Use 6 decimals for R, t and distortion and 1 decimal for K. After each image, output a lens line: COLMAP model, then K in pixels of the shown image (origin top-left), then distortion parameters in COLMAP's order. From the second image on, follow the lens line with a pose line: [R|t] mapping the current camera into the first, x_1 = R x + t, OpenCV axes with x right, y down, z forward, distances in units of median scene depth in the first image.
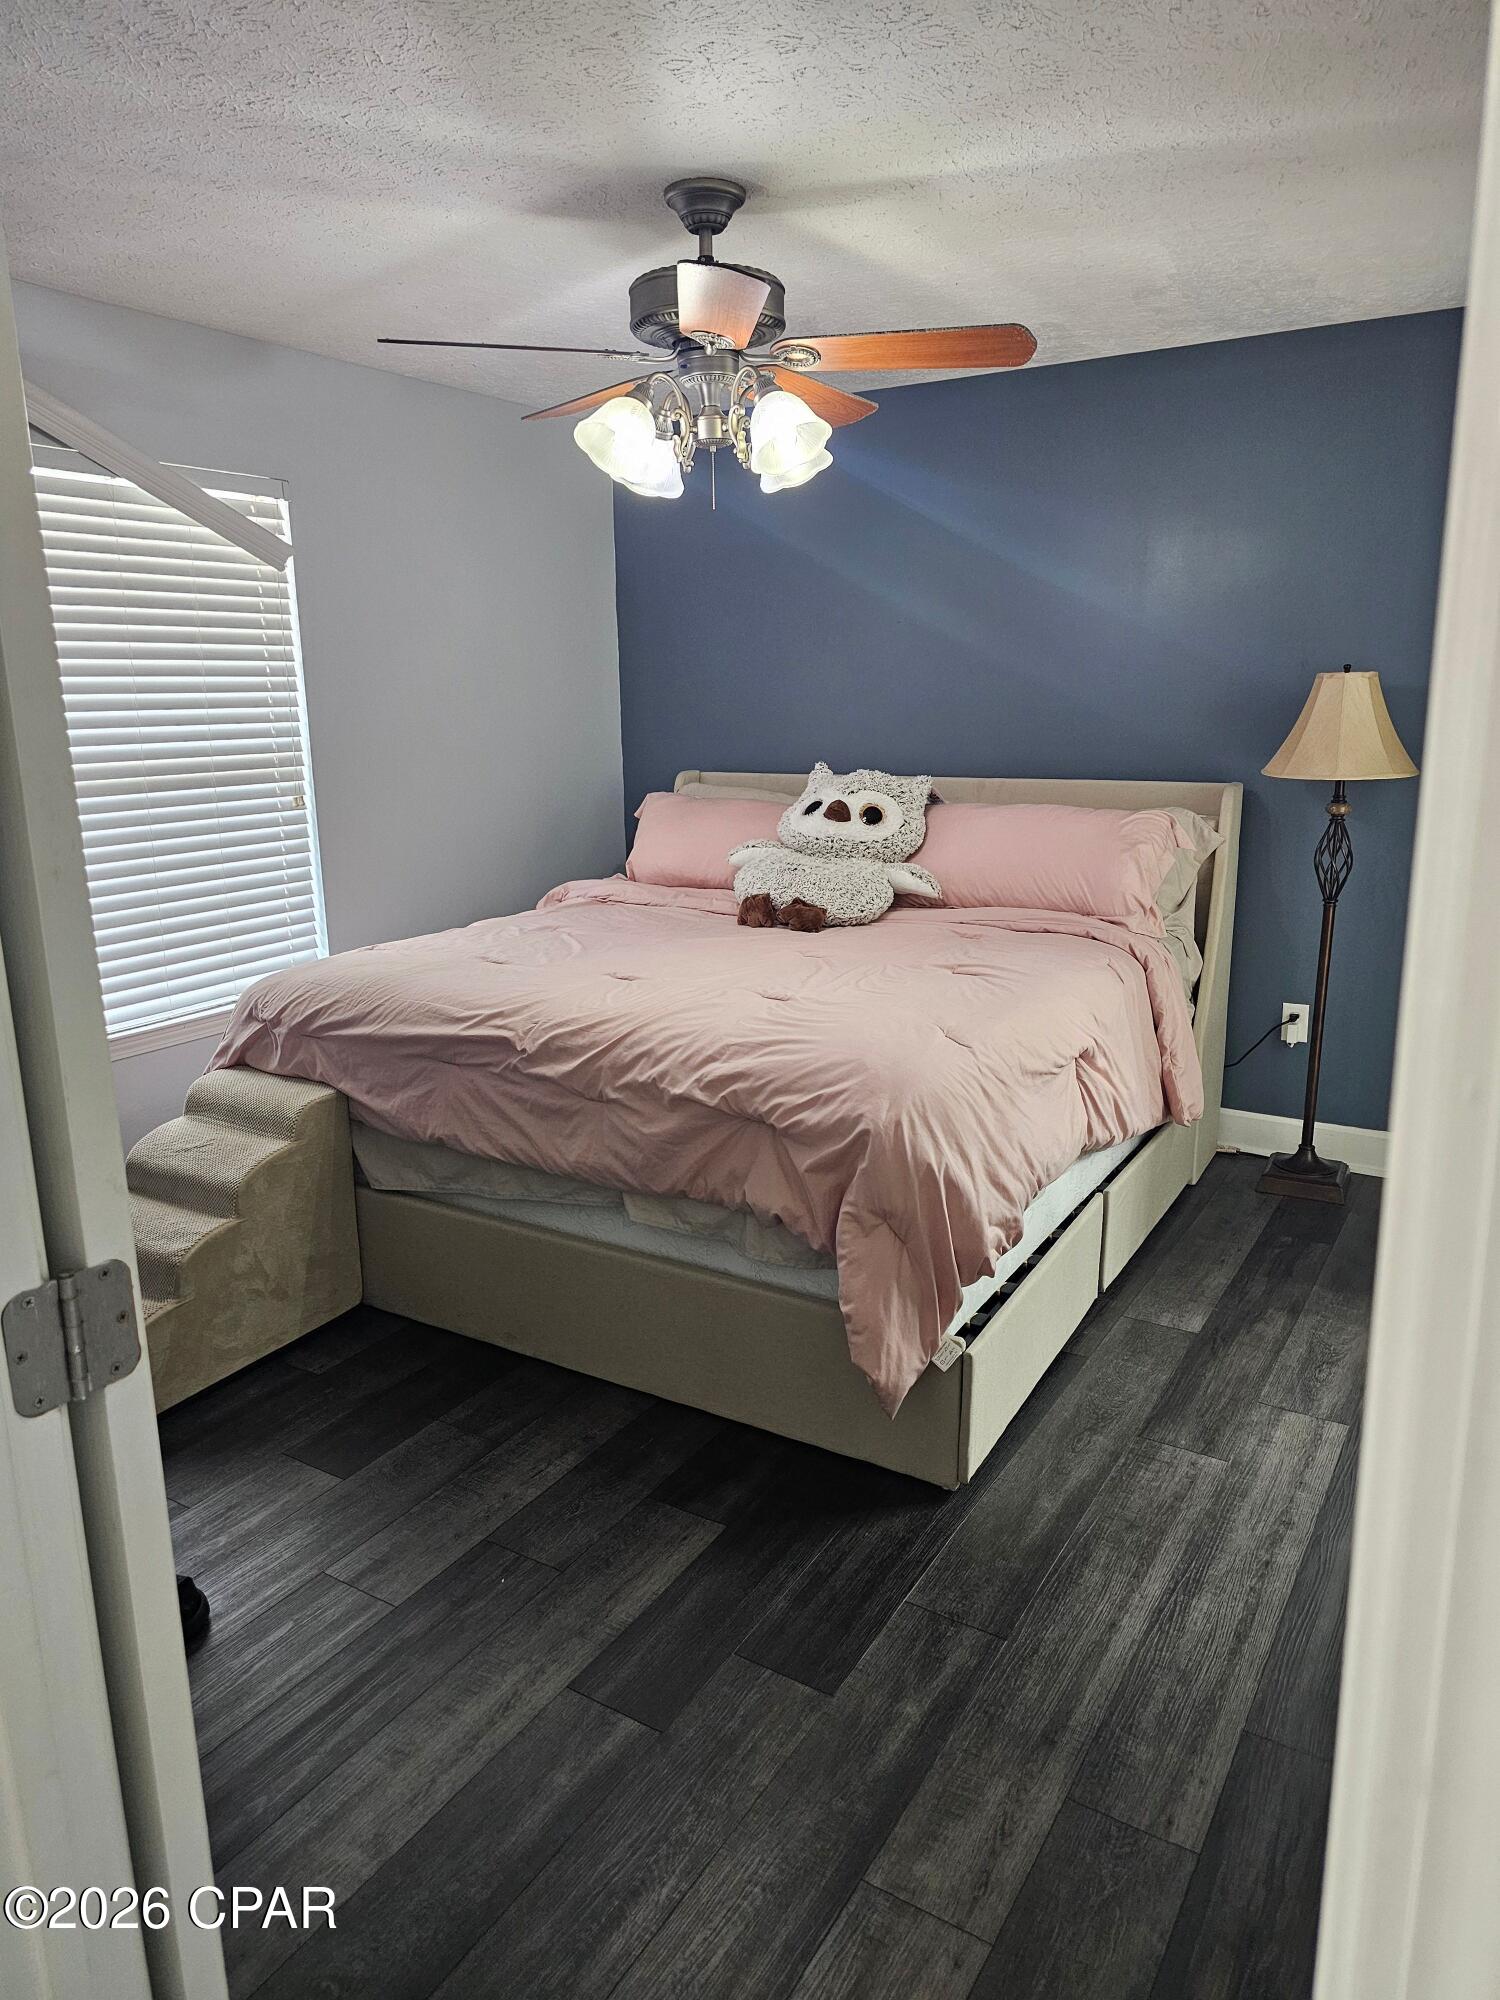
lens RADIAL K [[1337.9, 0, 748.8], [0, 1337.9, 999.5], [0, 0, 1]] dist [0.059627, -0.053962]
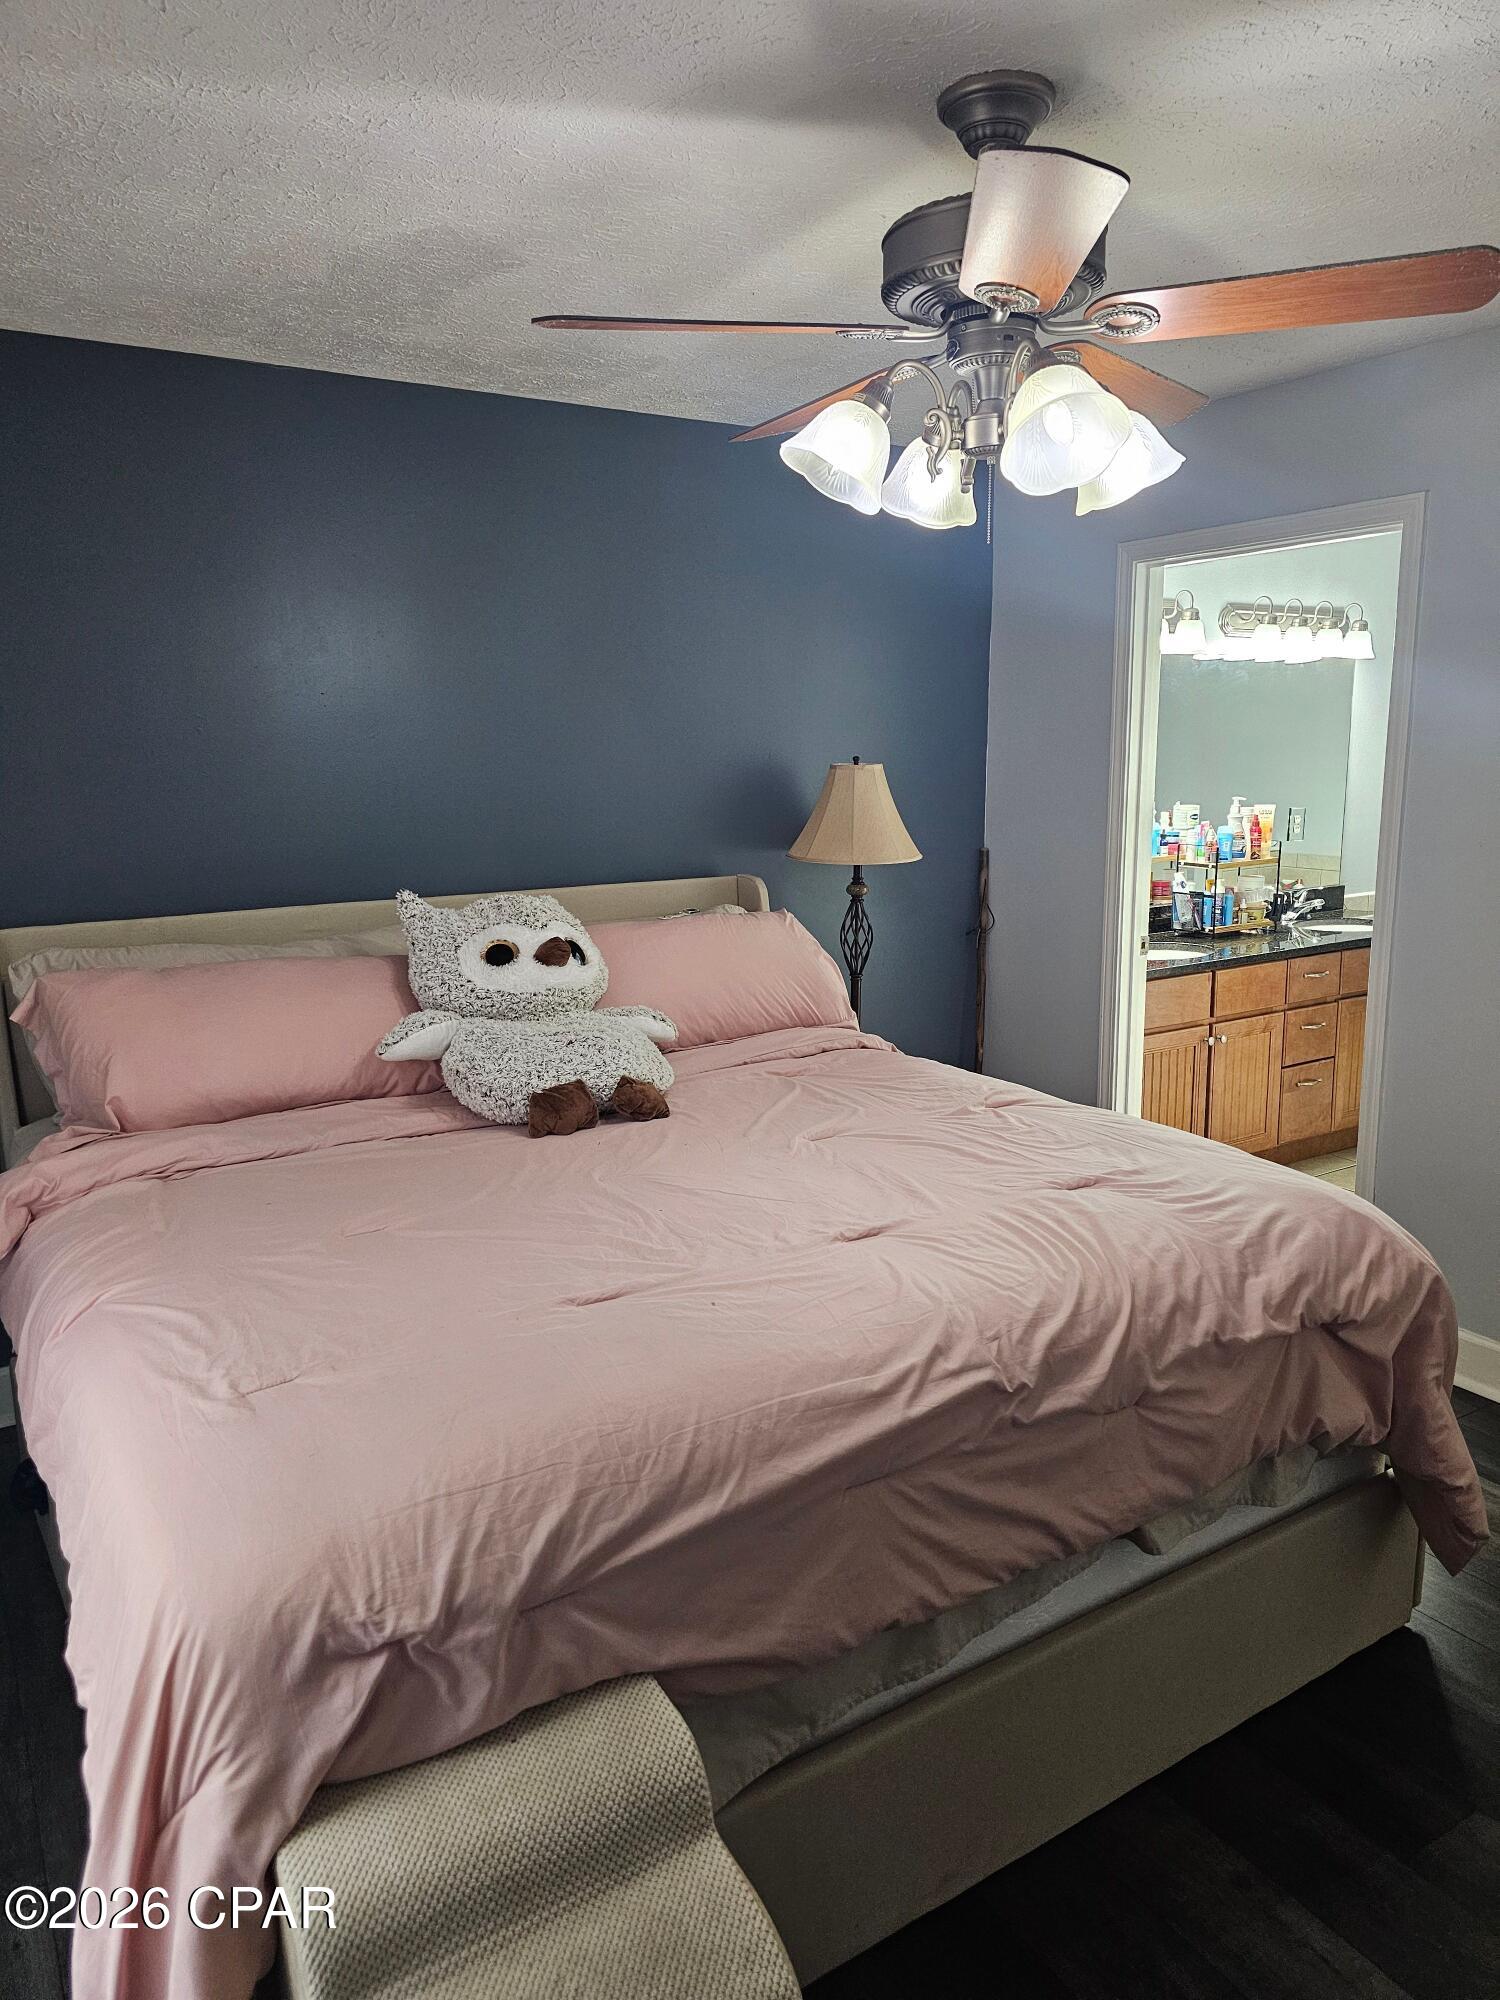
lens RADIAL K [[1337.9, 0, 749.1], [0, 1337.9, 996.1], [0, 0, 1]] dist [0.059627, -0.053962]
pose [[0.439422, -0.160869, 0.883759, -0.671625], [0.209891, 0.974987, 0.073113, -0.188174], [-0.873415, 0.153365, 0.462196, 0.732875]]
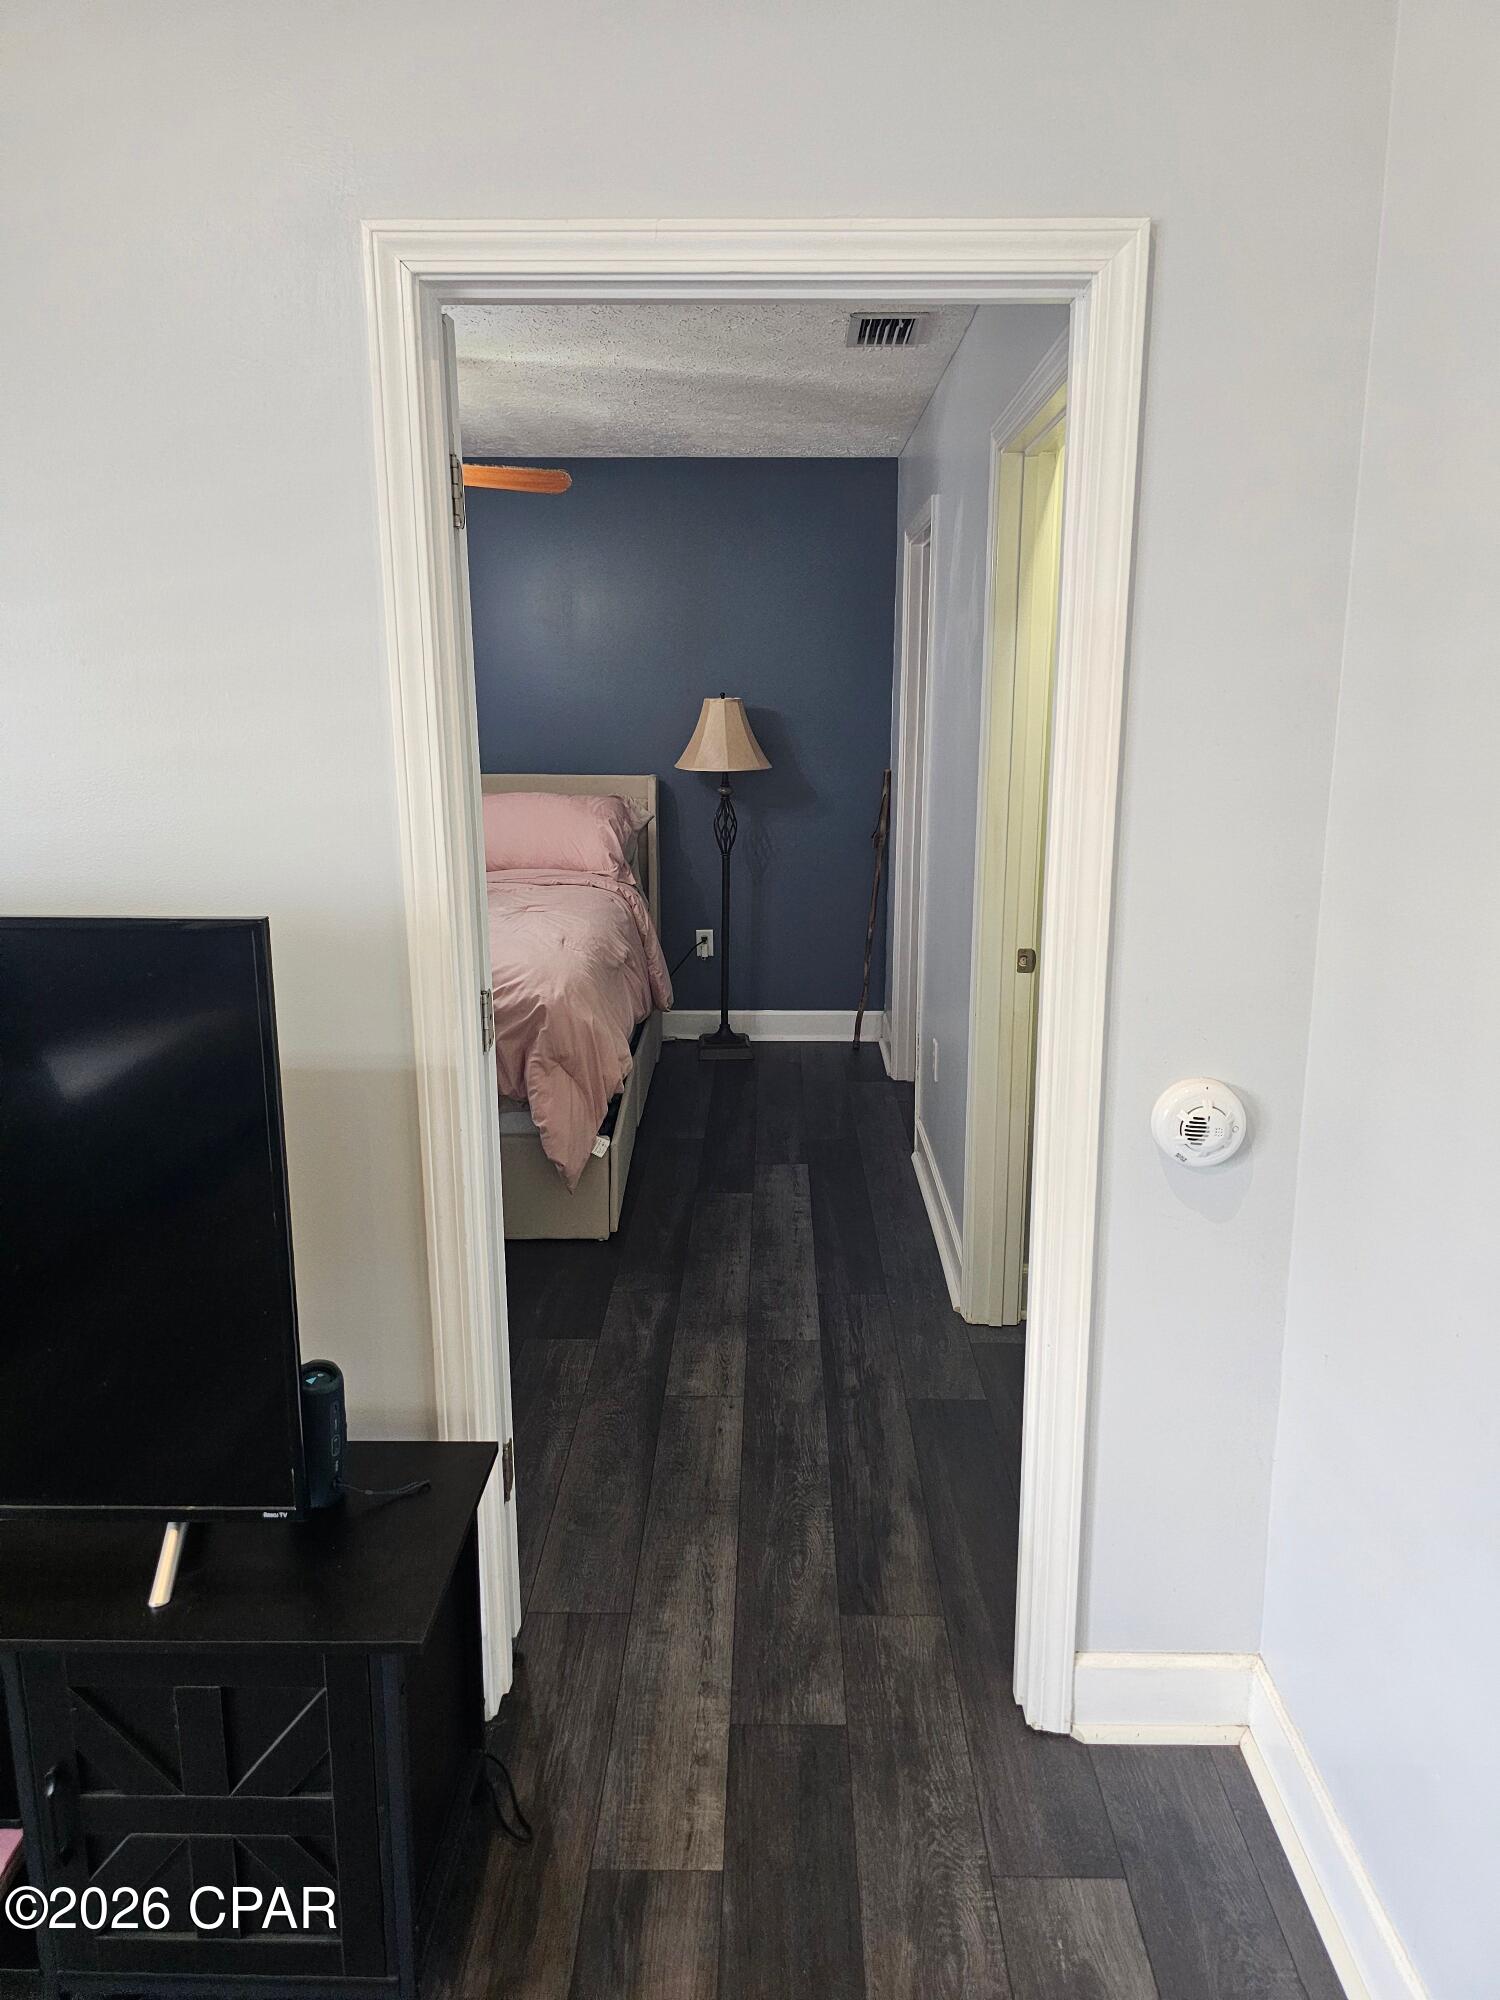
lens RADIAL K [[1337.9, 0, 754.1], [0, 1337.9, 985.1], [0, 0, 1]] dist [0.059627, -0.053962]
pose [[0.856732, -0.099772, 0.506019, -0.360173], [0.105974, 0.994230, 0.016610, 0.058209], [-0.504757, 0.039394, 0.862362, -0.322544]]
